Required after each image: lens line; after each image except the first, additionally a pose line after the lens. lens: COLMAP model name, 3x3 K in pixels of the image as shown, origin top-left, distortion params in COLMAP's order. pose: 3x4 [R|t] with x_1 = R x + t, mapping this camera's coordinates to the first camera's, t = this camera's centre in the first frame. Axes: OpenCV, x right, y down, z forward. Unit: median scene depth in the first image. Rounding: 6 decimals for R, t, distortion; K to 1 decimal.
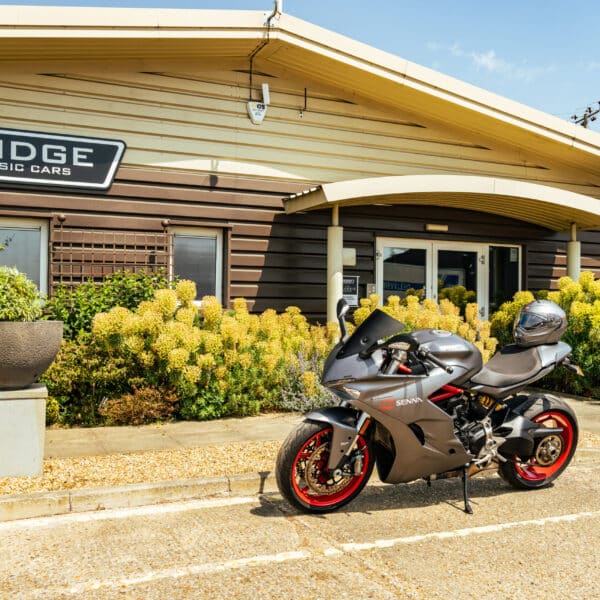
lens RADIAL K [[692.0, 0, 300.0], [0, 692.0, 300.0], [0, 0, 1]] dist [0.009370, 0.036604]
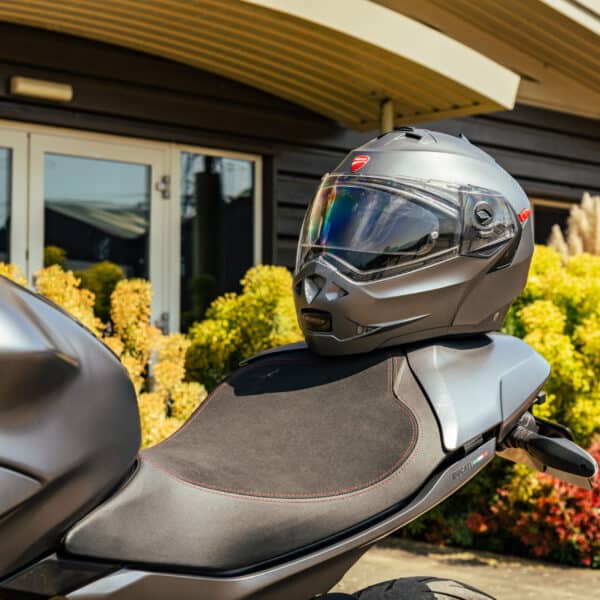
lens RADIAL K [[1423.6, 0, 300.0], [0, 1423.6, 300.0], [0, 0, 1]] dist [0.006743, 0.005851]
pose [[0.939655, 0.009298, 0.341997, 0.170441], [0.000329, 0.999606, -0.028081, 0.063410], [-0.342123, 0.026500, 0.939281, 0.619358]]
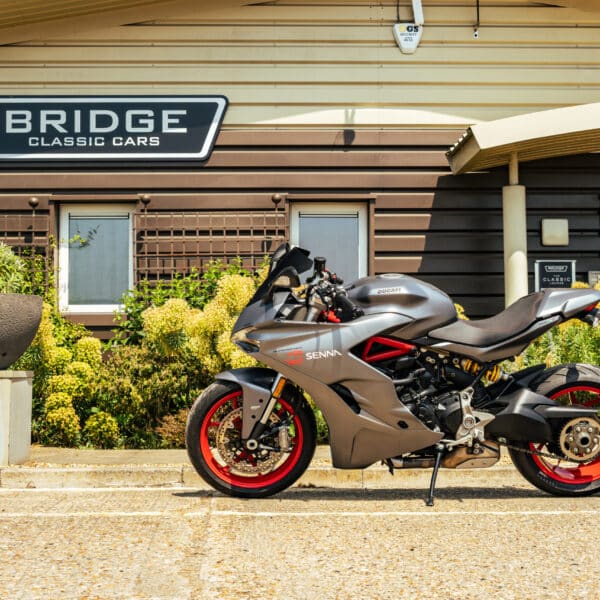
lens RADIAL K [[1113.2, 0, 300.0], [0, 1113.2, 300.0], [0, 0, 1]] dist [-0.018807, 0.070093]
pose [[0.927219, -0.039504, -0.372431, 0.537244], [0.019739, 0.998194, -0.056737, 0.134422], [0.373999, 0.045256, 0.926324, -0.200020]]
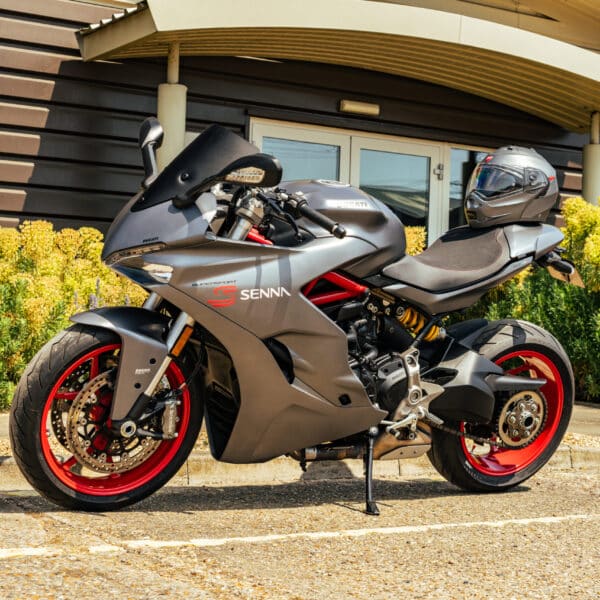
lens RADIAL K [[1254.5, 0, 300.0], [0, 1254.5, 300.0], [0, 0, 1]] dist [-0.036285, -0.090091]
pose [[0.990614, 0.025925, 0.134207, 0.046406], [-0.025459, 0.999662, -0.005192, 0.134099], [-0.134296, 0.001727, 0.990940, 0.028059]]
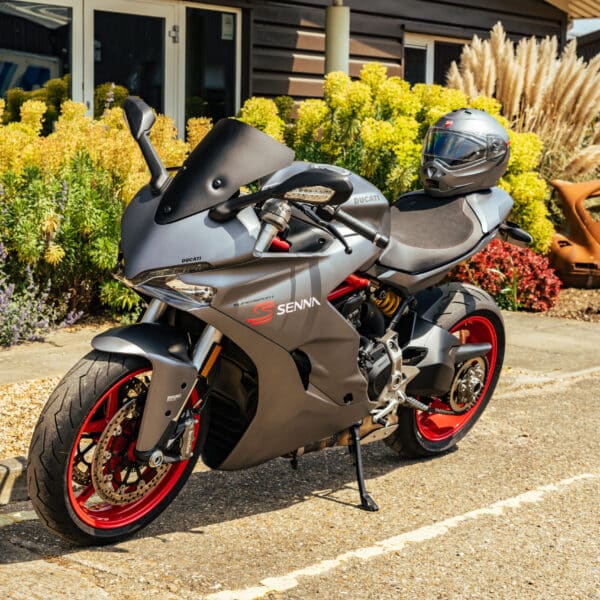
lens RADIAL K [[1366.7, 0, 300.0], [0, 1366.7, 300.0], [0, 0, 1]] dist [-0.033992, 0.196503]
pose [[0.902580, -0.041410, 0.428525, -0.227966], [-0.015589, 0.991567, 0.128653, 0.013126], [-0.430239, -0.122800, 0.894323, 0.099473]]
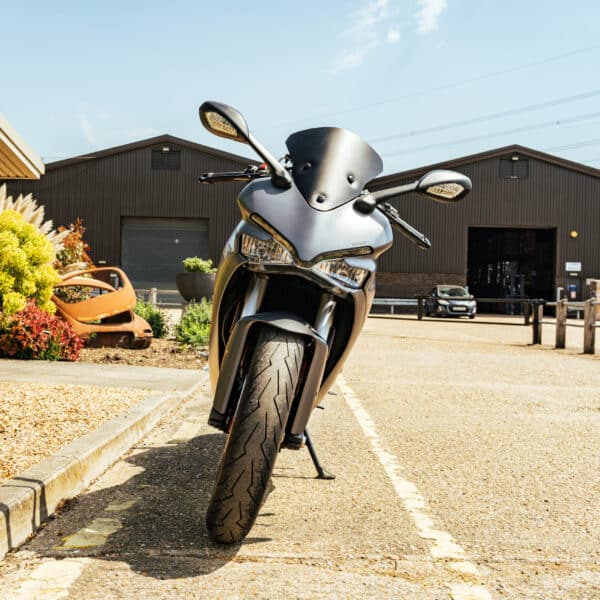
lens RADIAL K [[830.1, 0, 300.0], [0, 830.1, 300.0], [0, 0, 1]] dist [-0.017506, -0.035820]
pose [[0.400397, -0.000007, 0.916342, -0.432850], [-0.033477, 0.999332, 0.014635, 0.122212], [-0.915730, -0.036536, 0.400129, 0.668113]]
